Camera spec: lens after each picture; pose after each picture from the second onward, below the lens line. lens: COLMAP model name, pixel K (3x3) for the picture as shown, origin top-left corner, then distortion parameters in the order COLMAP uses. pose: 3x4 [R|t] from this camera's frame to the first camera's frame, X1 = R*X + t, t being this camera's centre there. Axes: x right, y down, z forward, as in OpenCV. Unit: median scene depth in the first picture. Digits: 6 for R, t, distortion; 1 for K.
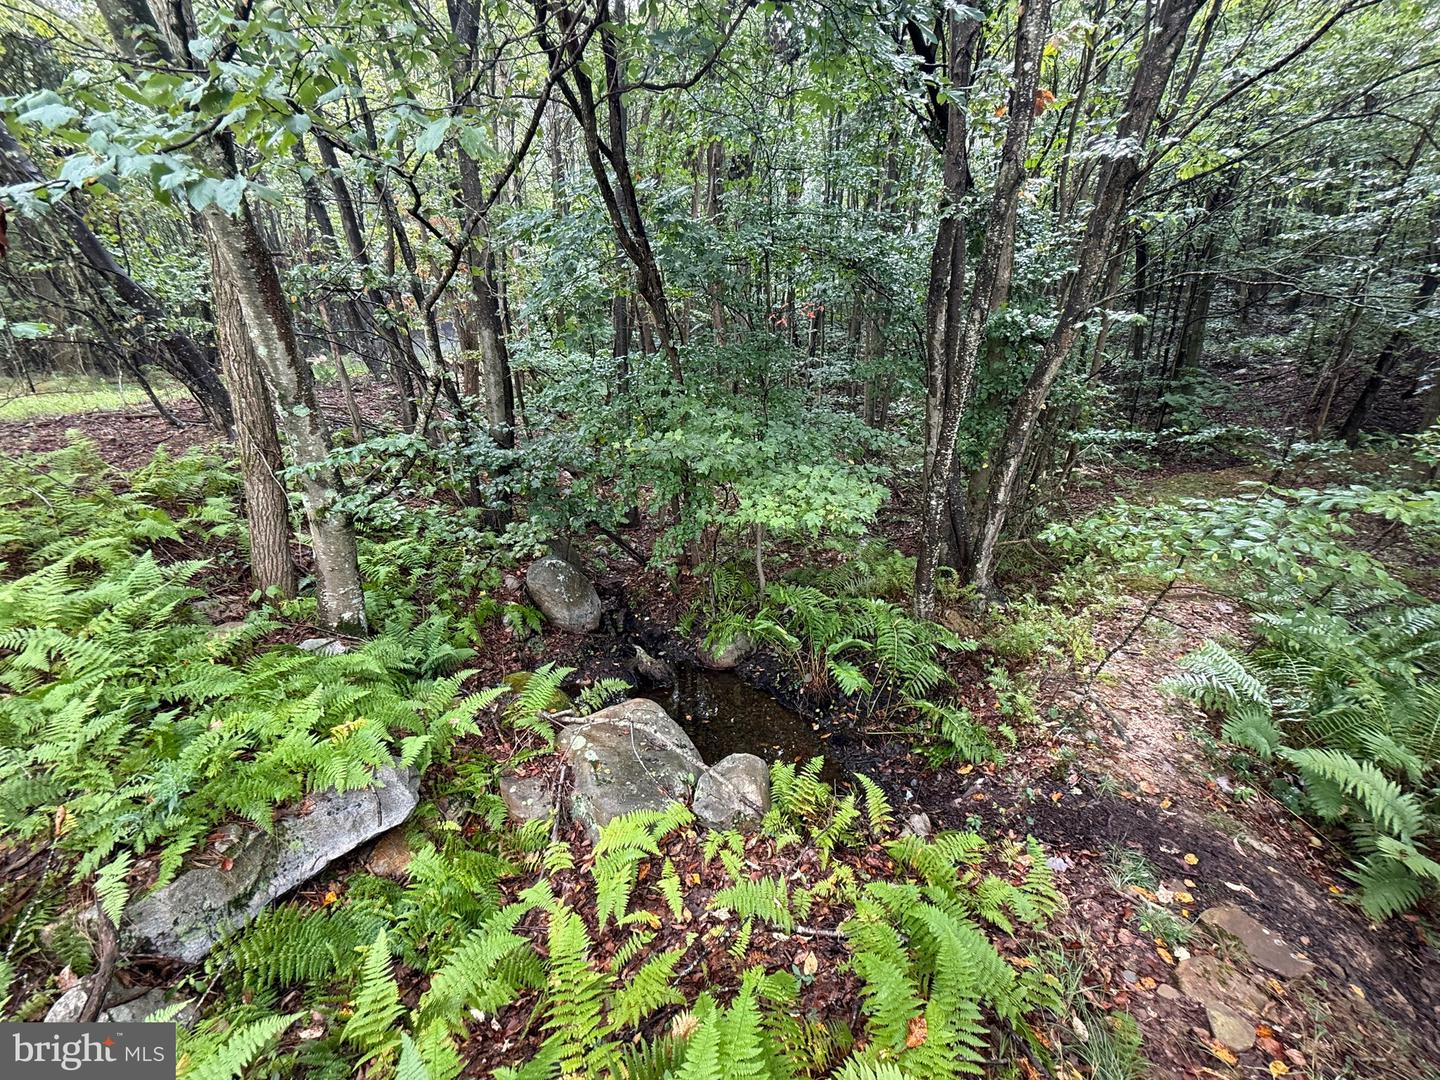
lens RADIAL K [[575.5, 0, 720.0], [0, 575.5, 540.0], [0, 0, 1]] dist [-0.001105, 0.000272]
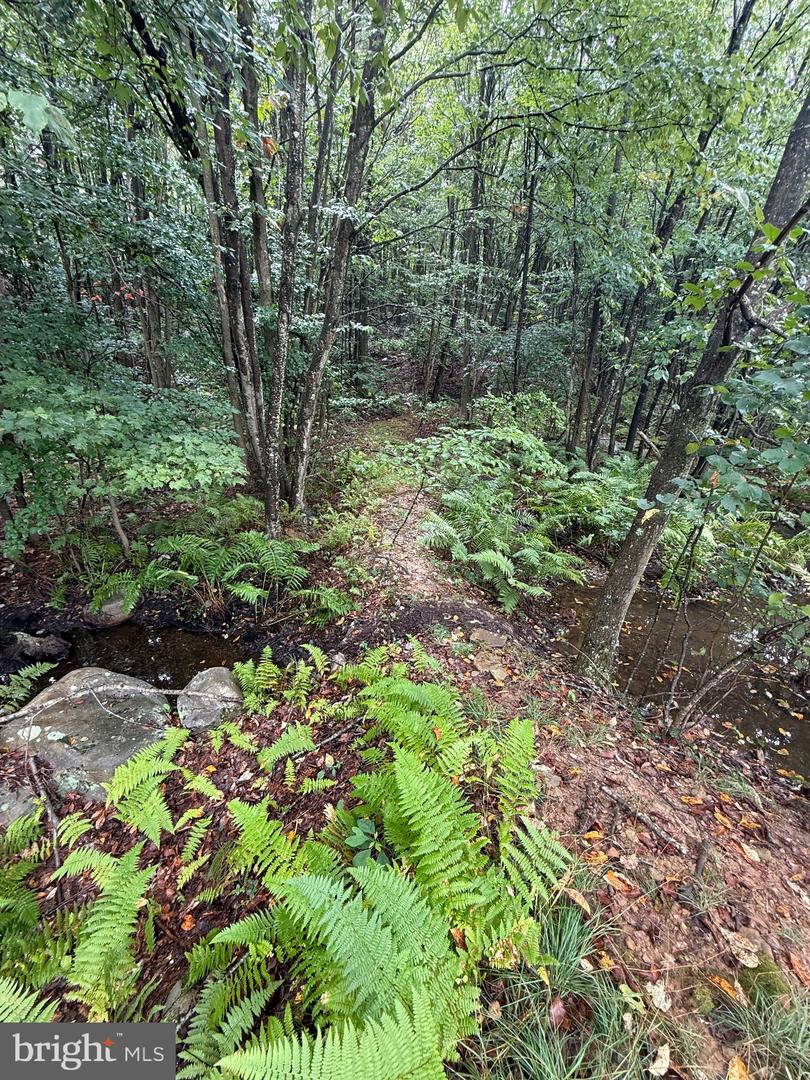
lens RADIAL K [[431.6, 0, 405.0], [0, 431.6, 540.0], [0, 0, 1]] dist [-0.001105, 0.000272]
pose [[0.709905, -0.234459, 0.664127, -0.200836], [0.142988, 0.971304, 0.190060, -0.024918], [-0.689630, -0.039962, 0.723058, 0.017201]]
